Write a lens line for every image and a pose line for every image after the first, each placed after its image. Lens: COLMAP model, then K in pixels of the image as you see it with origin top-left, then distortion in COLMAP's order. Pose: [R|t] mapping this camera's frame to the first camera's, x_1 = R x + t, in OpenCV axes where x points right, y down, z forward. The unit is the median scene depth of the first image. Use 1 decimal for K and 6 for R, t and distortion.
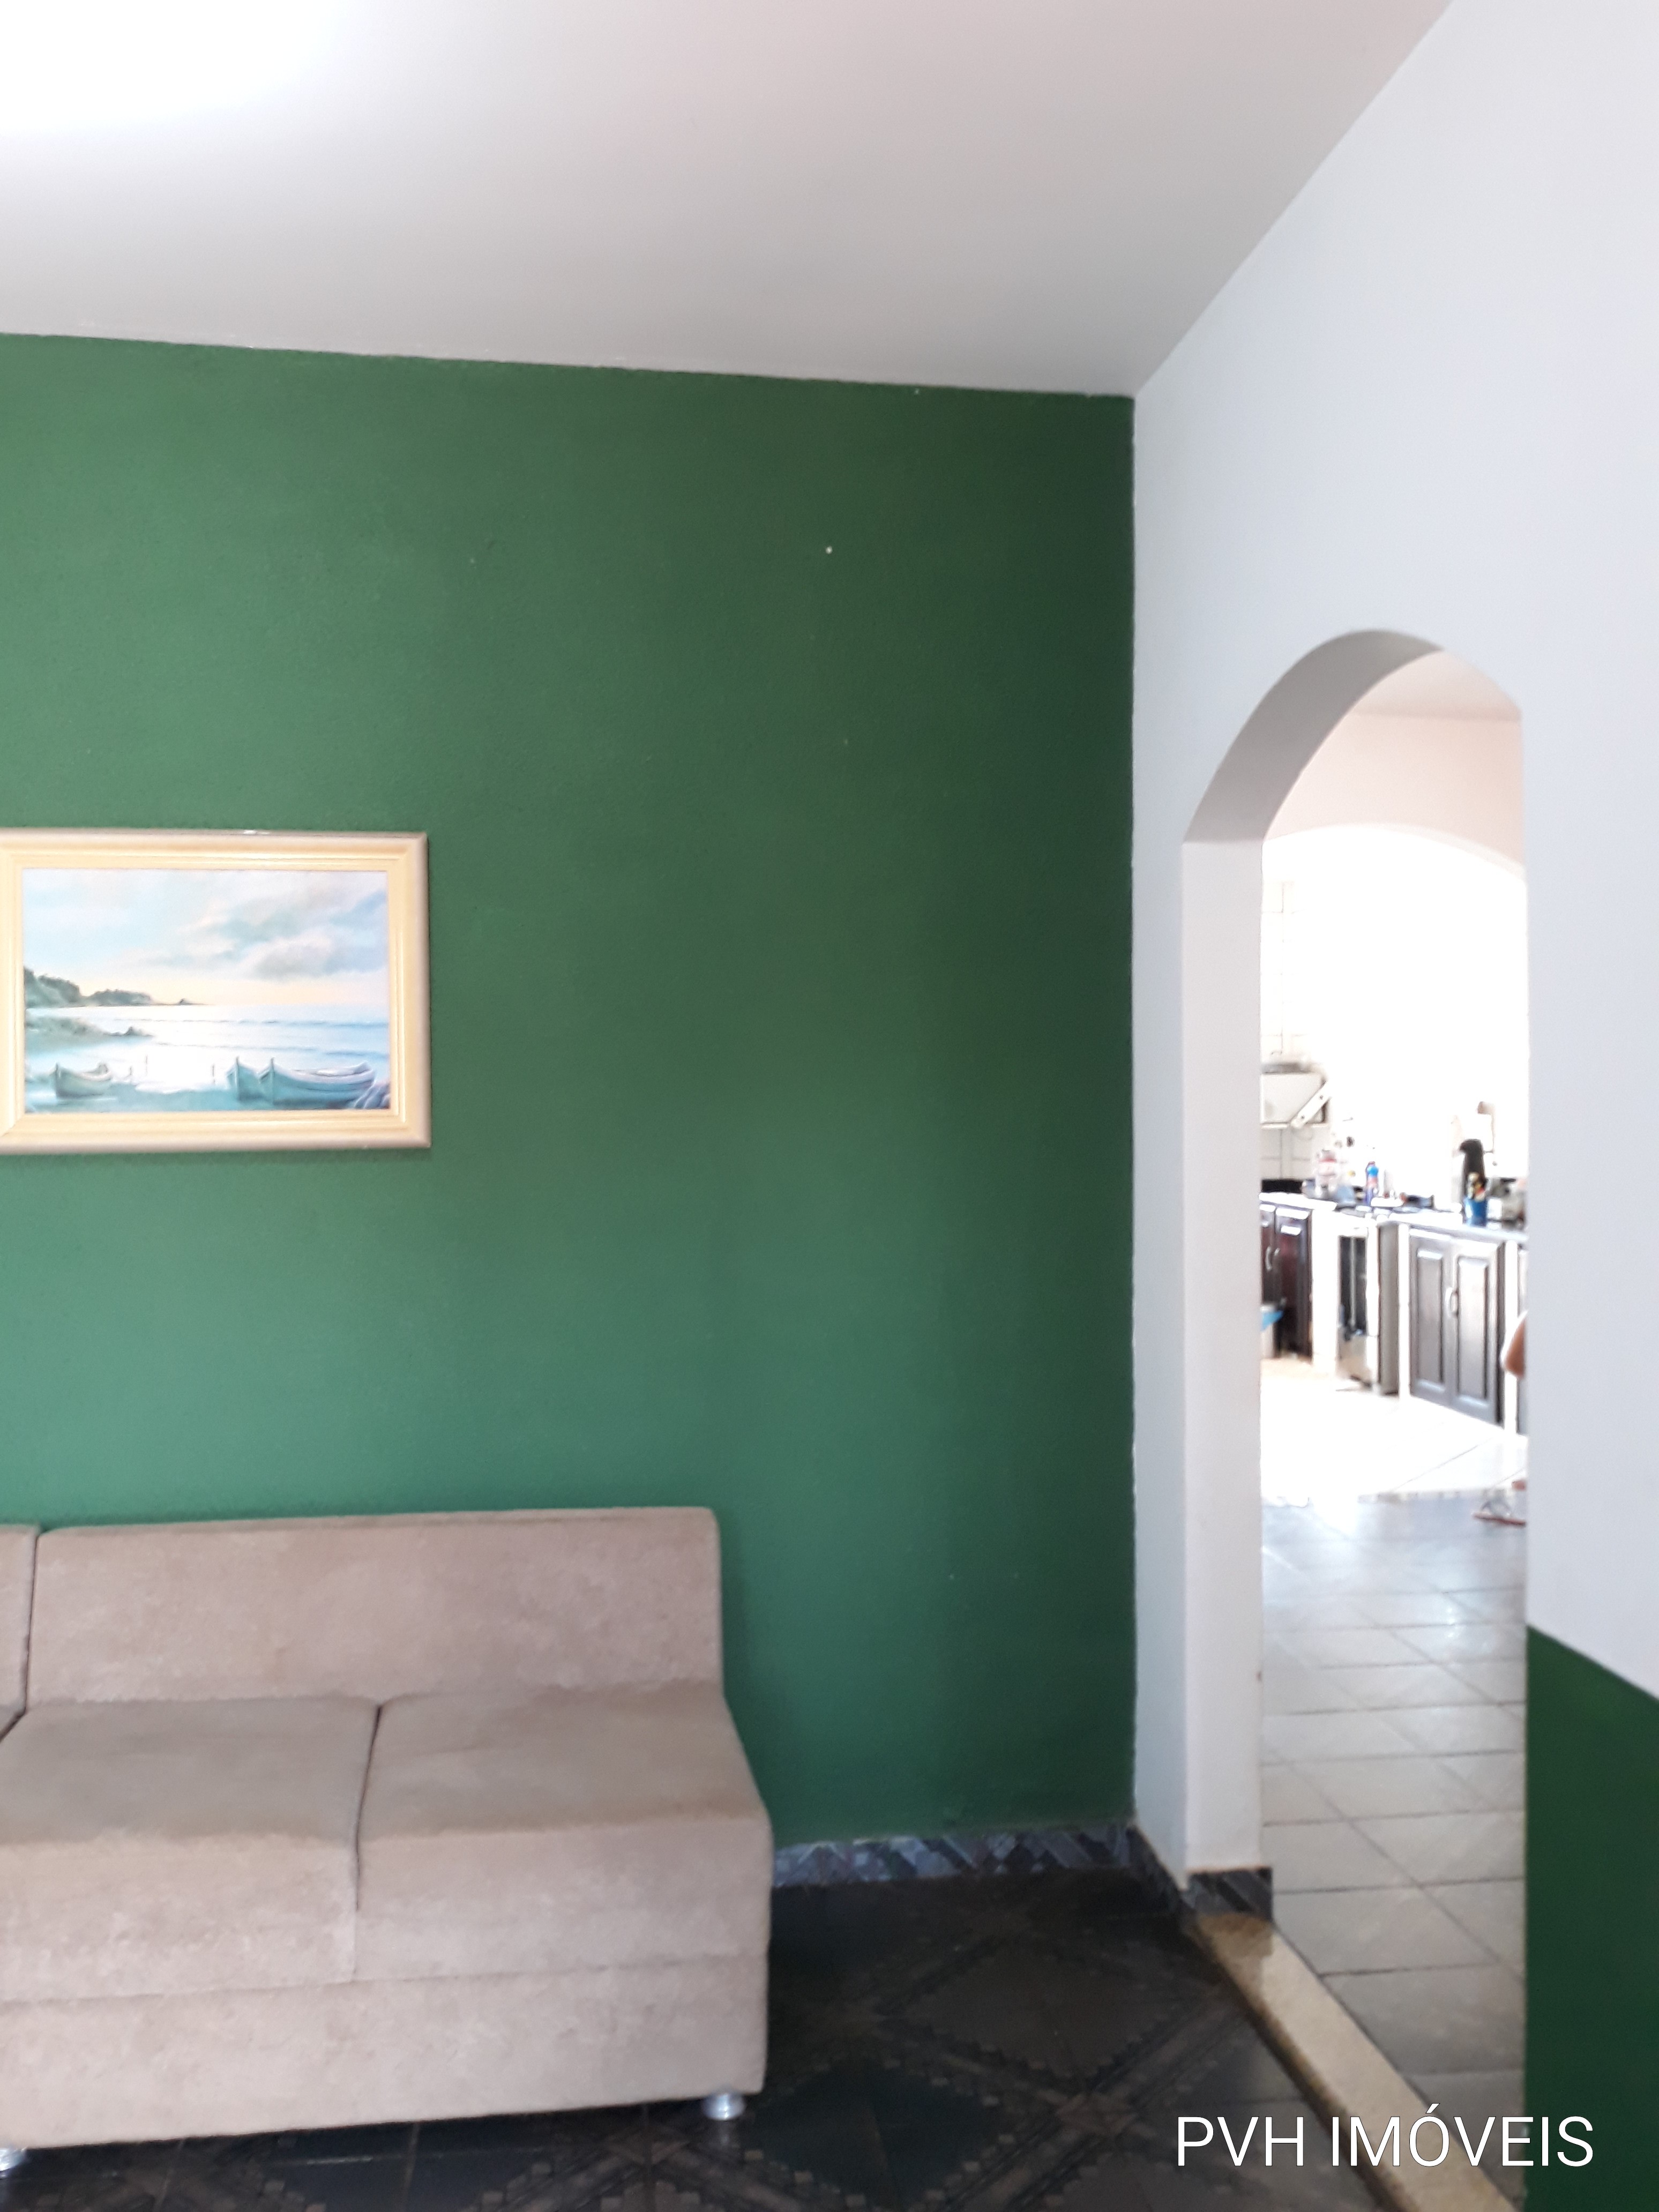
lens RADIAL K [[1874.0, 0, 826.4], [0, 1874.0, 1097.2], [0, 0, 1]] dist [0.134261, -0.435541]
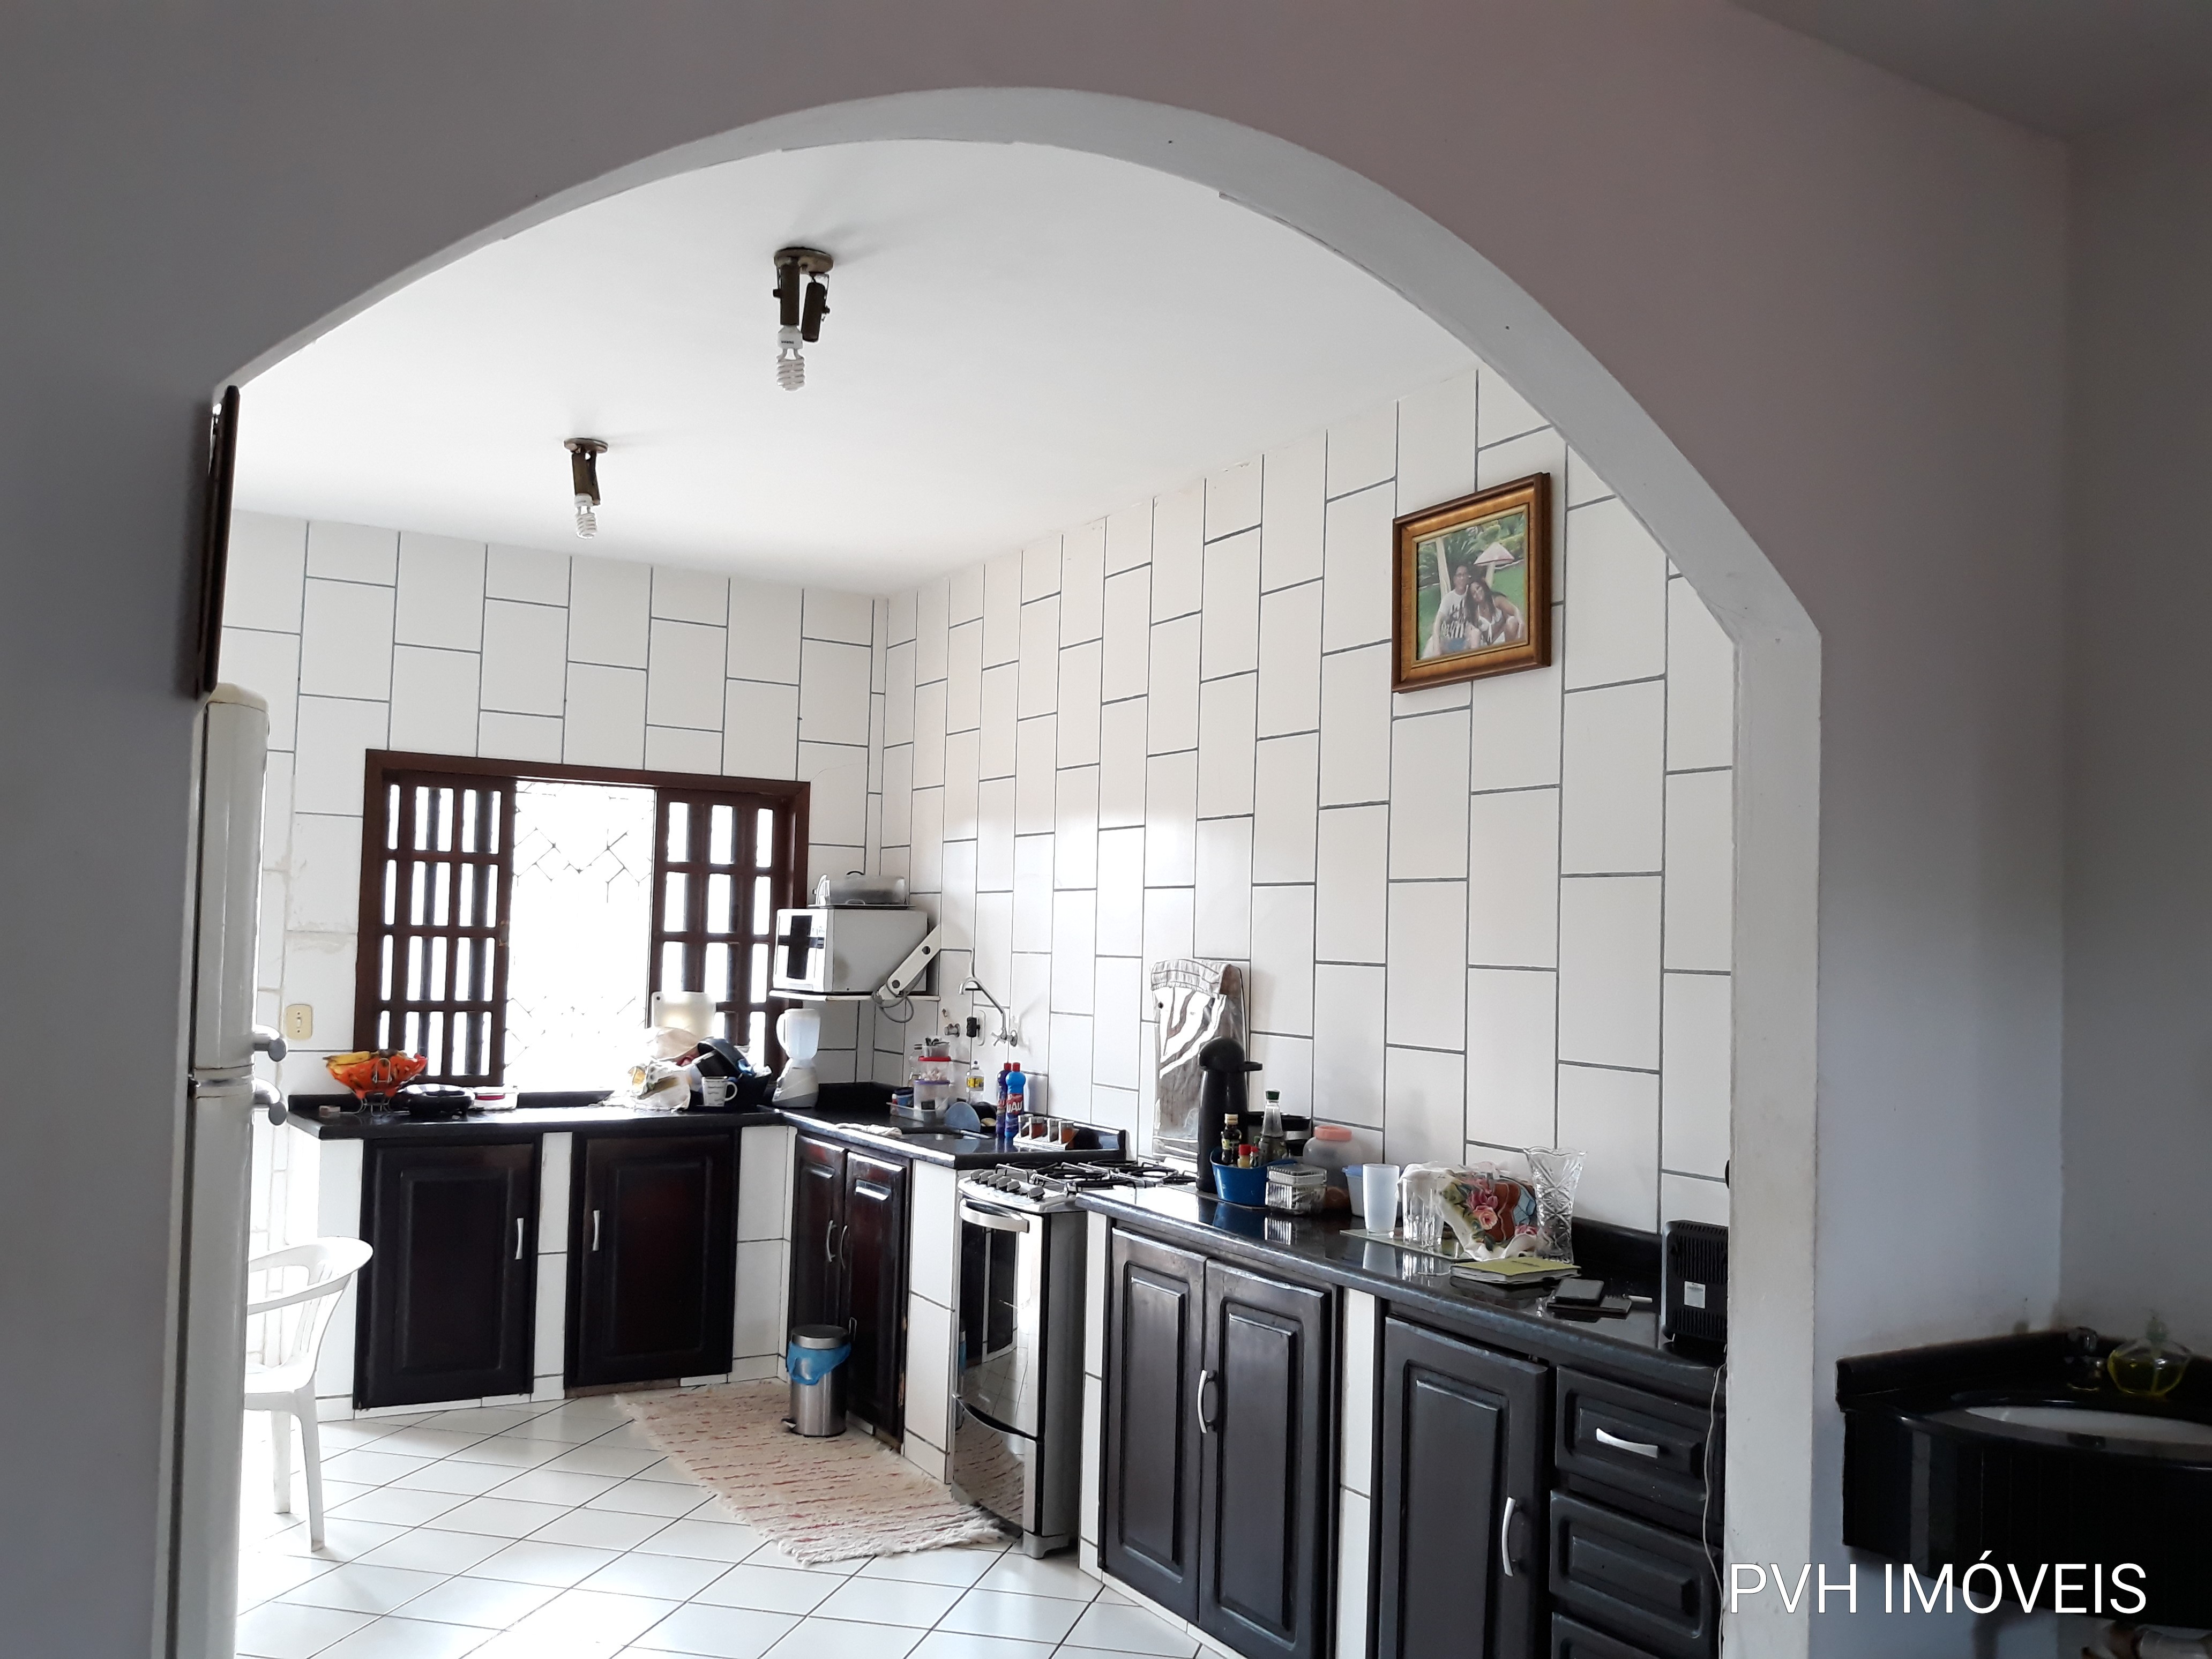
lens RADIAL K [[1874.0, 0, 1109.7], [0, 1874.0, 844.5], [0, 0, 1]] dist [0.134261, -0.435541]
pose [[0.929815, 0.046028, 0.365138, 0.056821], [-0.027645, 0.998080, -0.055419, -0.001176], [-0.366988, 0.041436, 0.929302, 0.247706]]
